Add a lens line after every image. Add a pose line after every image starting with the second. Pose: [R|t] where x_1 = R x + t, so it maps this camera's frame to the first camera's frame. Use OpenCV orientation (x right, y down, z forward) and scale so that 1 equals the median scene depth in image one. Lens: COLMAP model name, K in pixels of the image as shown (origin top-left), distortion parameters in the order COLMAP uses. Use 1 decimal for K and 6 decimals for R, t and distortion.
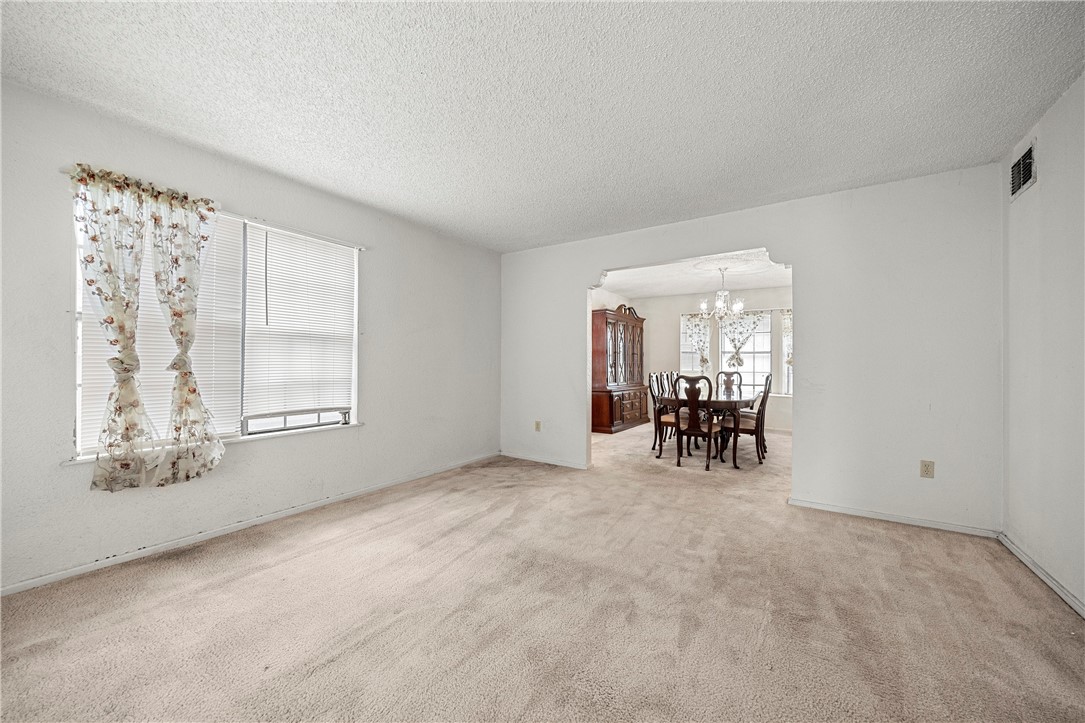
lens RADIAL K [[411.3, 0, 542.2], [0, 411.3, 361.9], [0, 0, 1]] dist [0.002455, 0.000032]
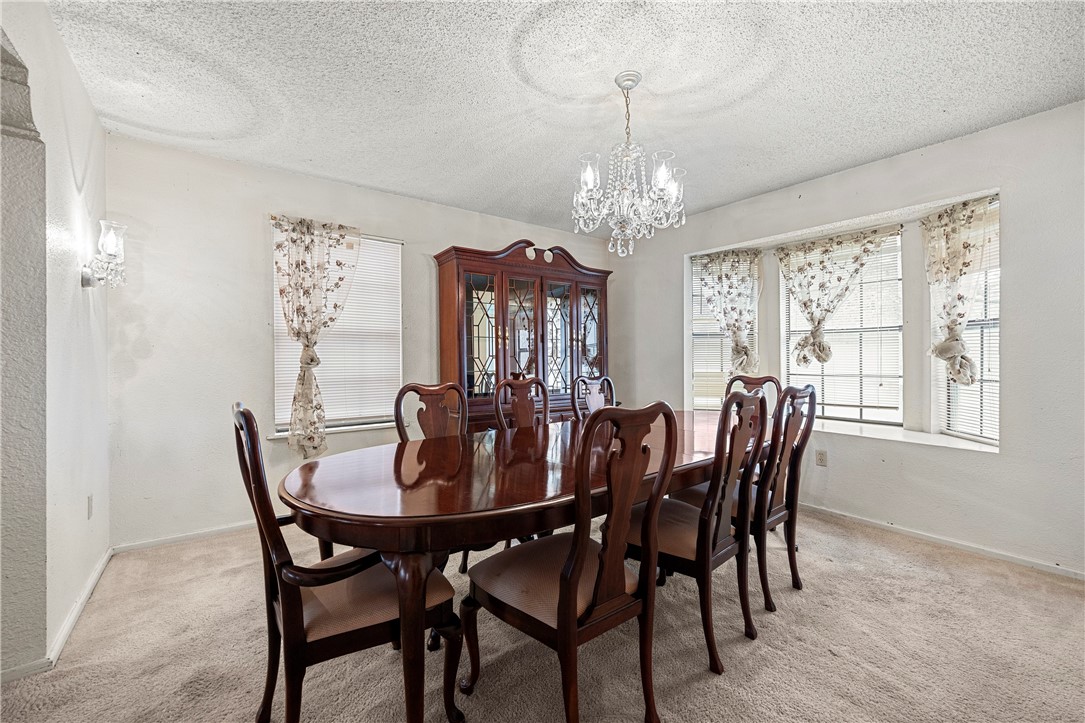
lens RADIAL K [[445.6, 0, 542.0], [0, 445.6, 363.1], [0, 0, 1]] dist [-0.001549, -0.000222]
pose [[0.938625, -0.007984, -0.344848, 0.362206], [0.011259, 0.999909, 0.007495, 0.004567], [0.344757, -0.010918, 0.938629, 0.449279]]
